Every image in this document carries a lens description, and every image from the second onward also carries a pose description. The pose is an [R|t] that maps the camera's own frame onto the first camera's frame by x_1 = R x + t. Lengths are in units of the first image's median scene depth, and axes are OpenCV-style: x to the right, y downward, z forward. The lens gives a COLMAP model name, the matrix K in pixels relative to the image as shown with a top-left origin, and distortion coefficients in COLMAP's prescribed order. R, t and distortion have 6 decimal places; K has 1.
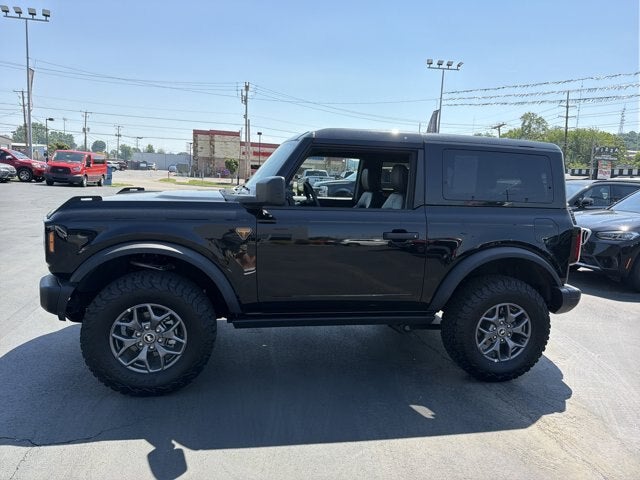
lens RADIAL K [[453.2, 0, 324.3], [0, 453.2, 237.4], [0, 0, 1]] dist [0.048108, -0.066717]
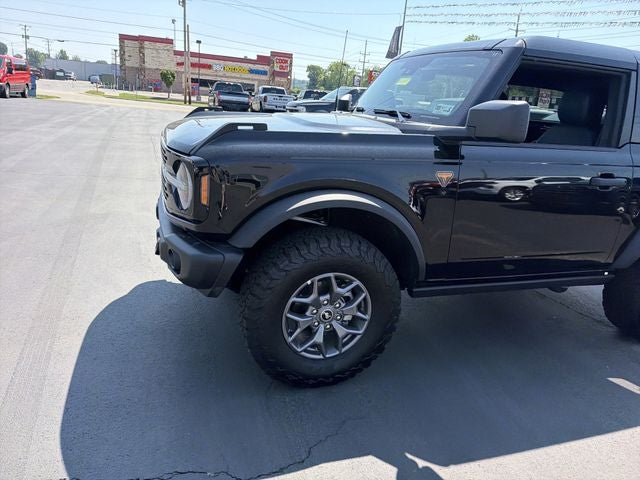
lens RADIAL K [[453.2, 0, 324.3], [0, 453.2, 237.4], [0, 0, 1]] dist [0.048108, -0.066717]
pose [[0.990091, -0.007597, 0.140220, -0.306823], [-0.016067, 0.985849, 0.166863, -0.022245], [-0.139504, -0.167463, 0.975958, 0.173995]]
